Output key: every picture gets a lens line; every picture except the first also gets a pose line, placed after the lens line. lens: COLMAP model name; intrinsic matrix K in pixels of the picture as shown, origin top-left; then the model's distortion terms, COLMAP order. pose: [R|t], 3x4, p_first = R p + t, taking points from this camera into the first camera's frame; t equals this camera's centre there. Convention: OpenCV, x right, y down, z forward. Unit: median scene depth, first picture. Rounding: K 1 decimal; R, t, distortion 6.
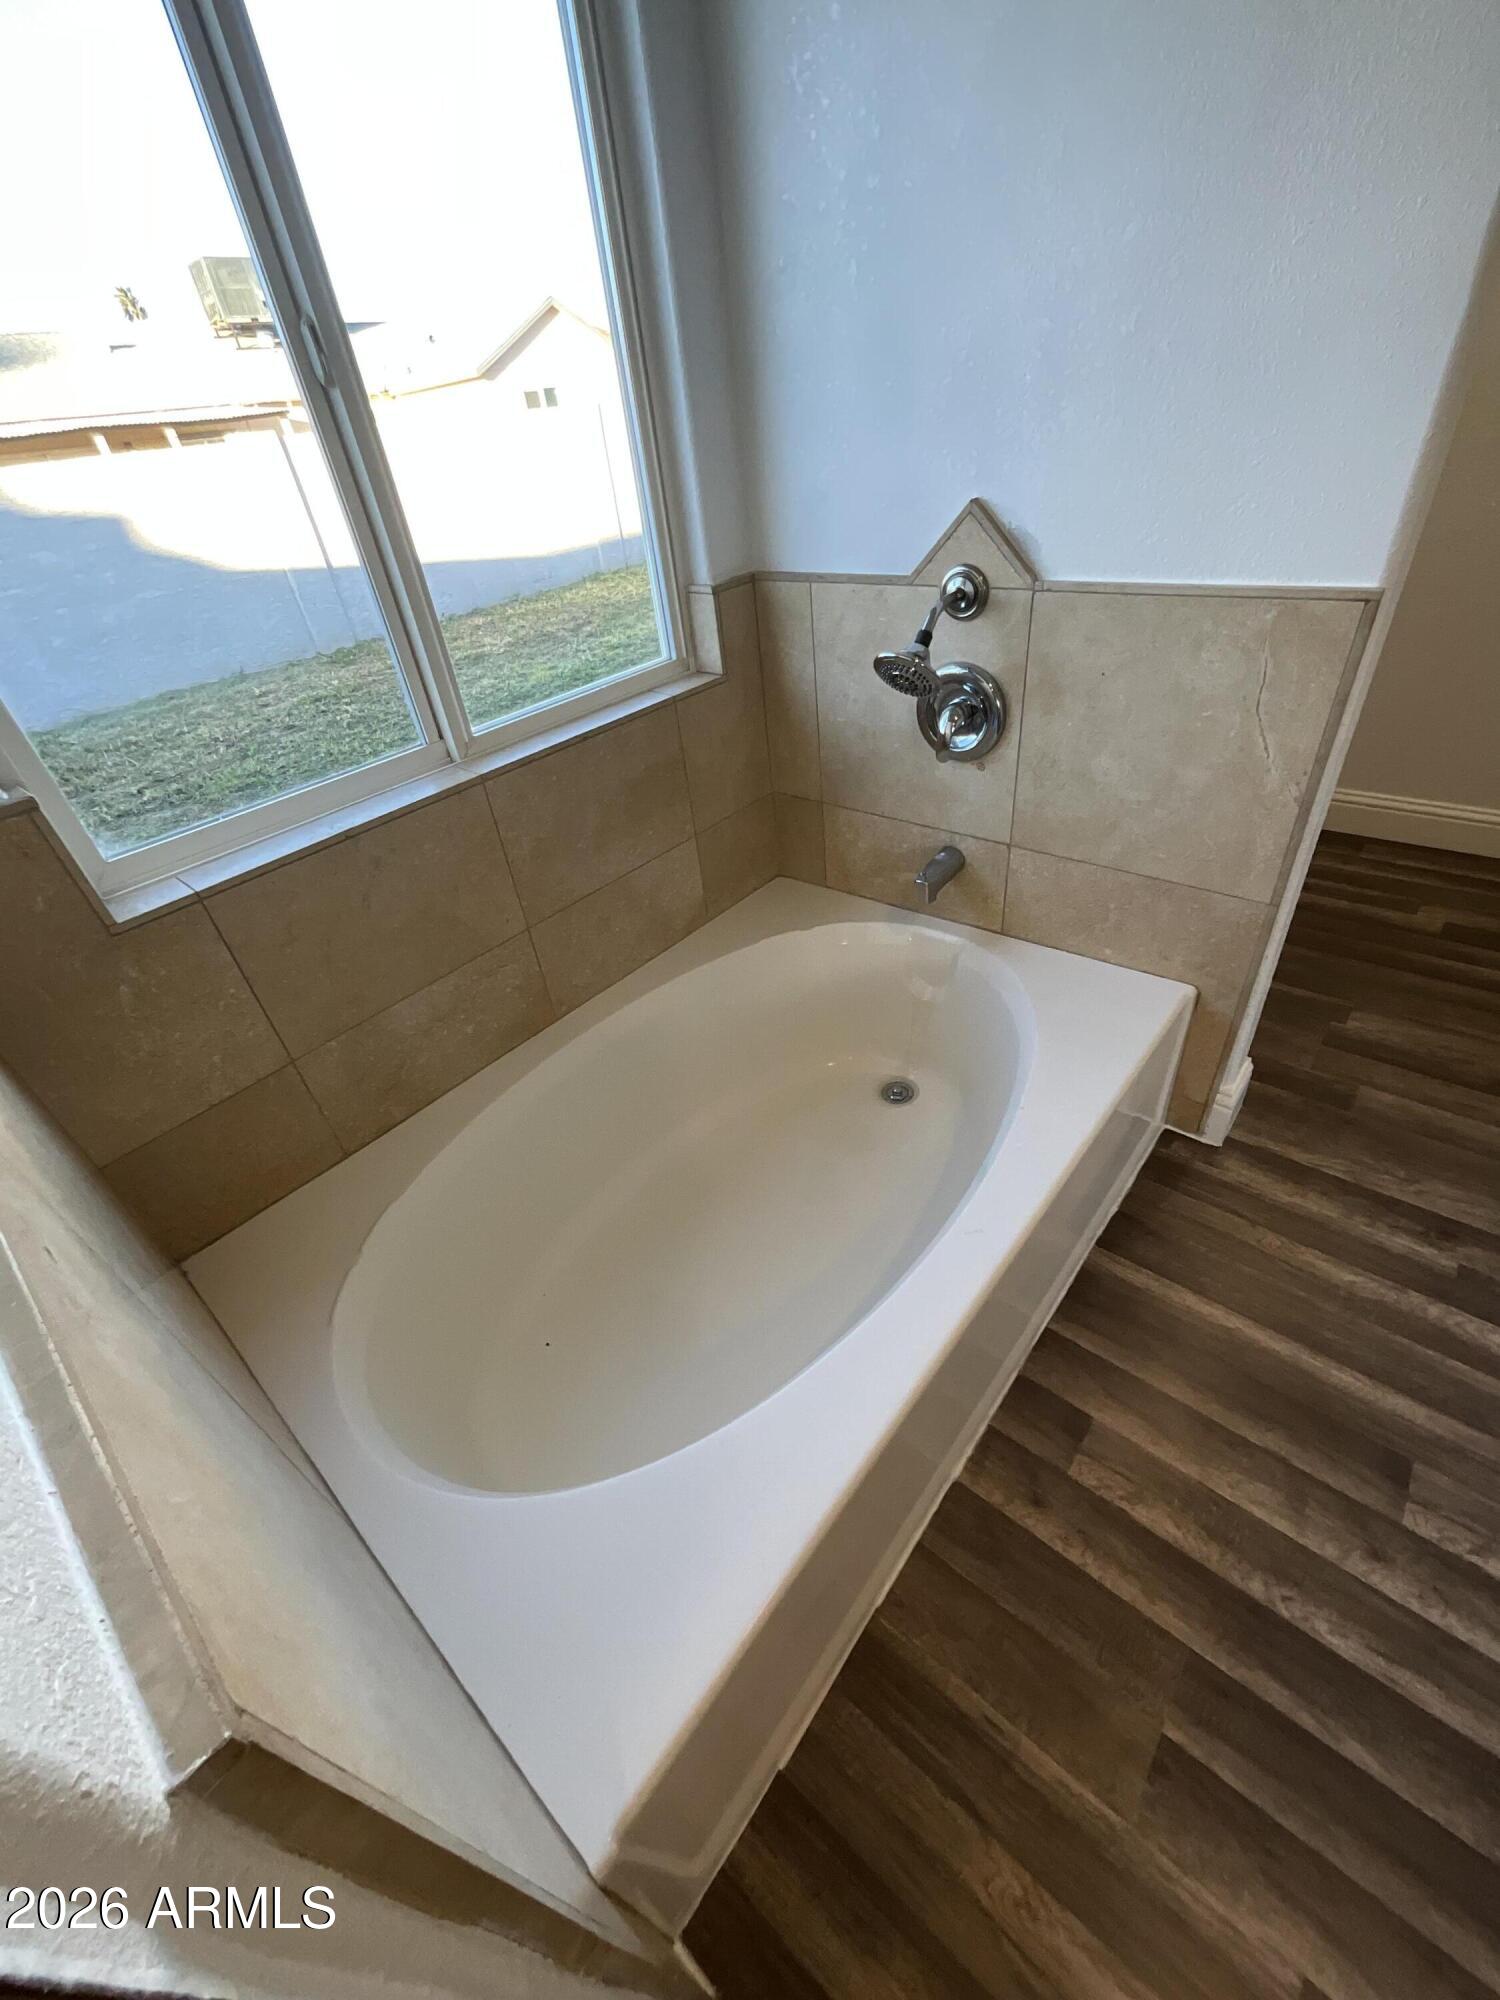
lens RADIAL K [[802.1, 0, 751.2], [0, 802.1, 1001.5], [0, 0, 1]] dist [-0.006365, 0.001329]
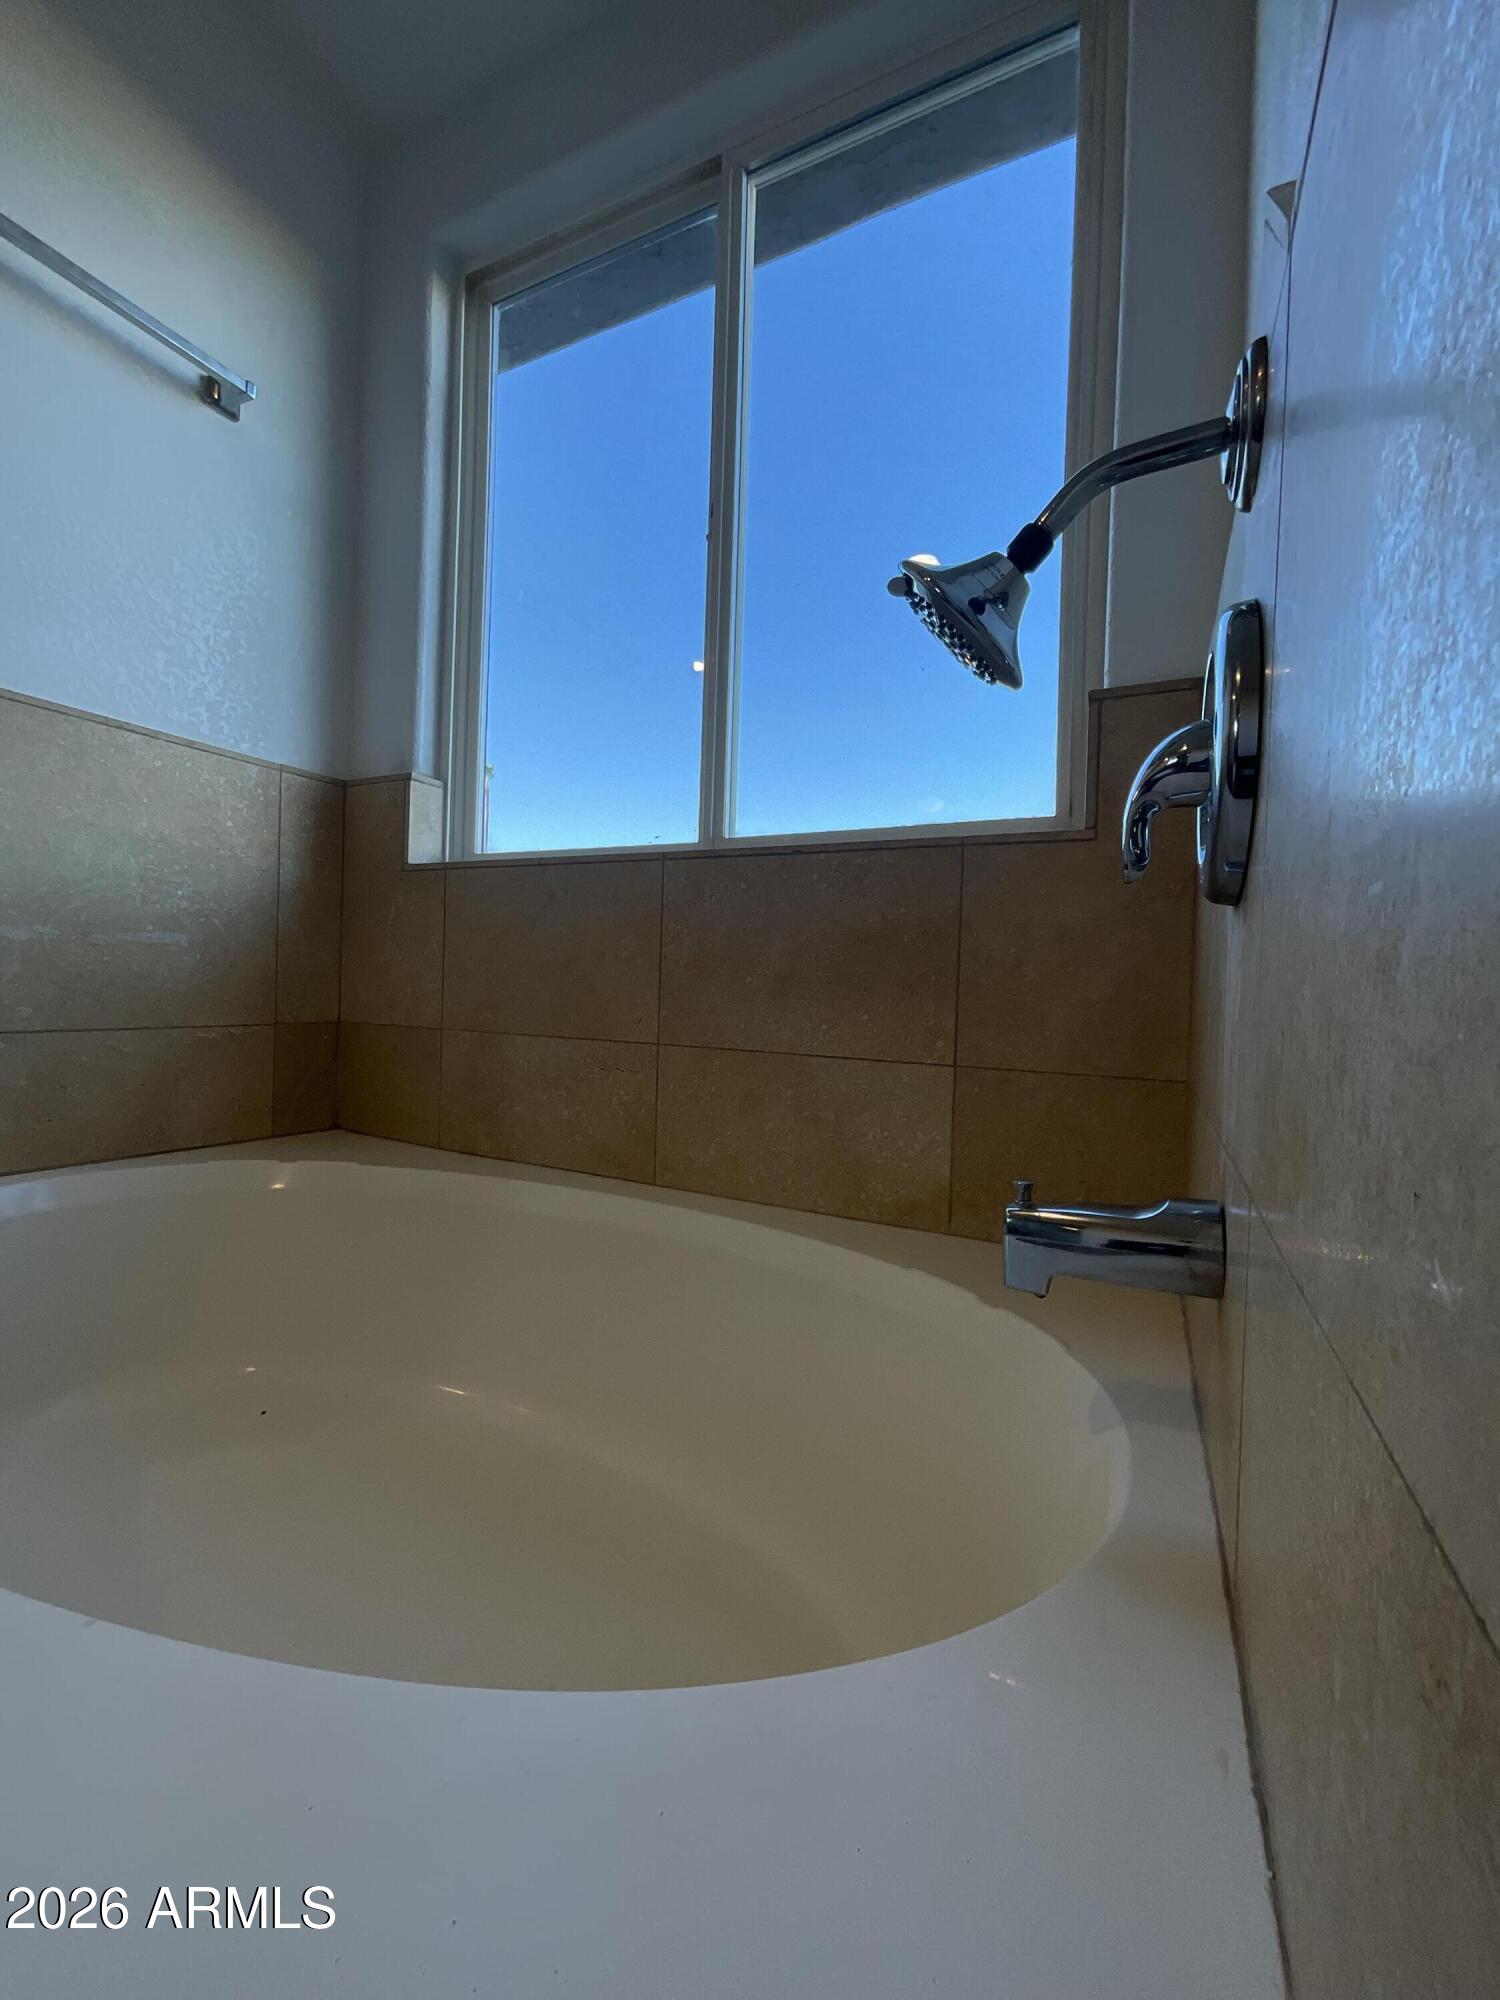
lens RADIAL K [[802.1, 0, 740.9], [0, 802.1, 993.7], [0, 0, 1]] dist [-0.006365, 0.001329]
pose [[0.252720, 0.121411, -0.959892, 0.577507], [-0.621703, 0.780555, -0.064953, -0.142673], [0.741362, 0.613183, 0.272743, 0.877713]]
